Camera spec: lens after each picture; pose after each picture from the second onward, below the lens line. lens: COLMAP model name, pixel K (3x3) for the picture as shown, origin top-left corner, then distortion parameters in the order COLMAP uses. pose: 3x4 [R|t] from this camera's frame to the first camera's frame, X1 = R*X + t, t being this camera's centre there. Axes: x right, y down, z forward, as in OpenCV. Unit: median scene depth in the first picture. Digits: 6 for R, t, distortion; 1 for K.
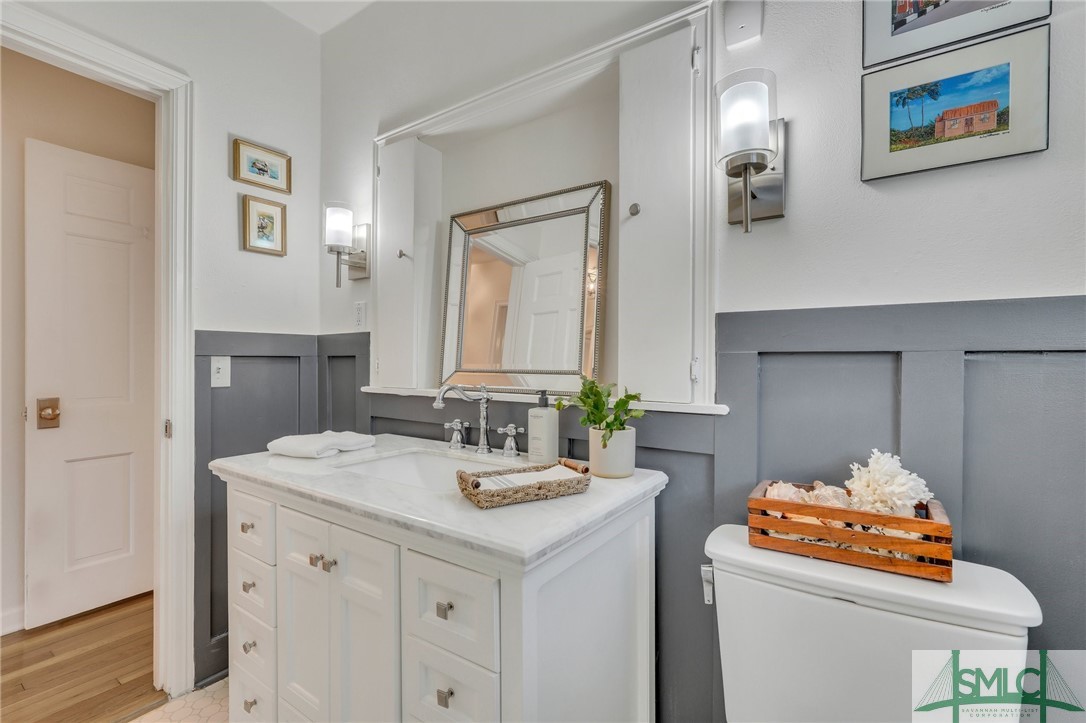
lens RADIAL K [[478.0, 0, 543.0], [0, 478.0, 361.5], [0, 0, 1]] dist [-0.001135, 0.000644]
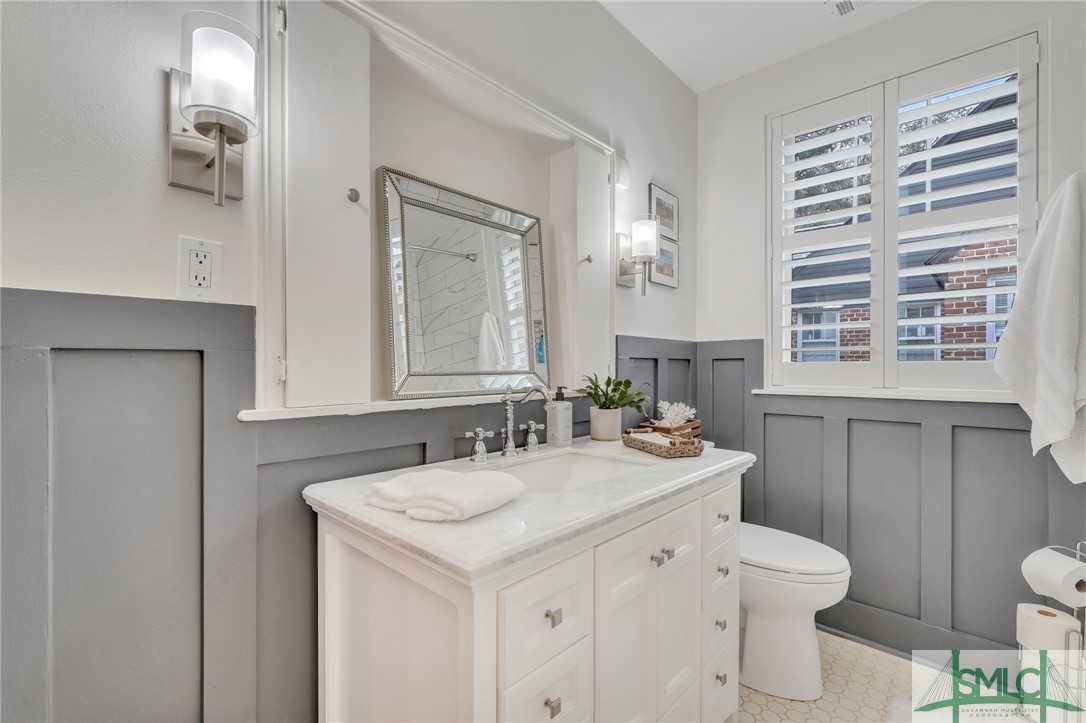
lens RADIAL K [[478.0, 0, 543.0], [0, 478.0, 361.5], [0, 0, 1]] dist [-0.001135, 0.000644]
pose [[0.147961, 0.000651, 0.988993, -1.086263], [-0.002007, 0.999998, -0.000358, -0.001841], [-0.988991, -0.001932, 0.147962, 0.789516]]
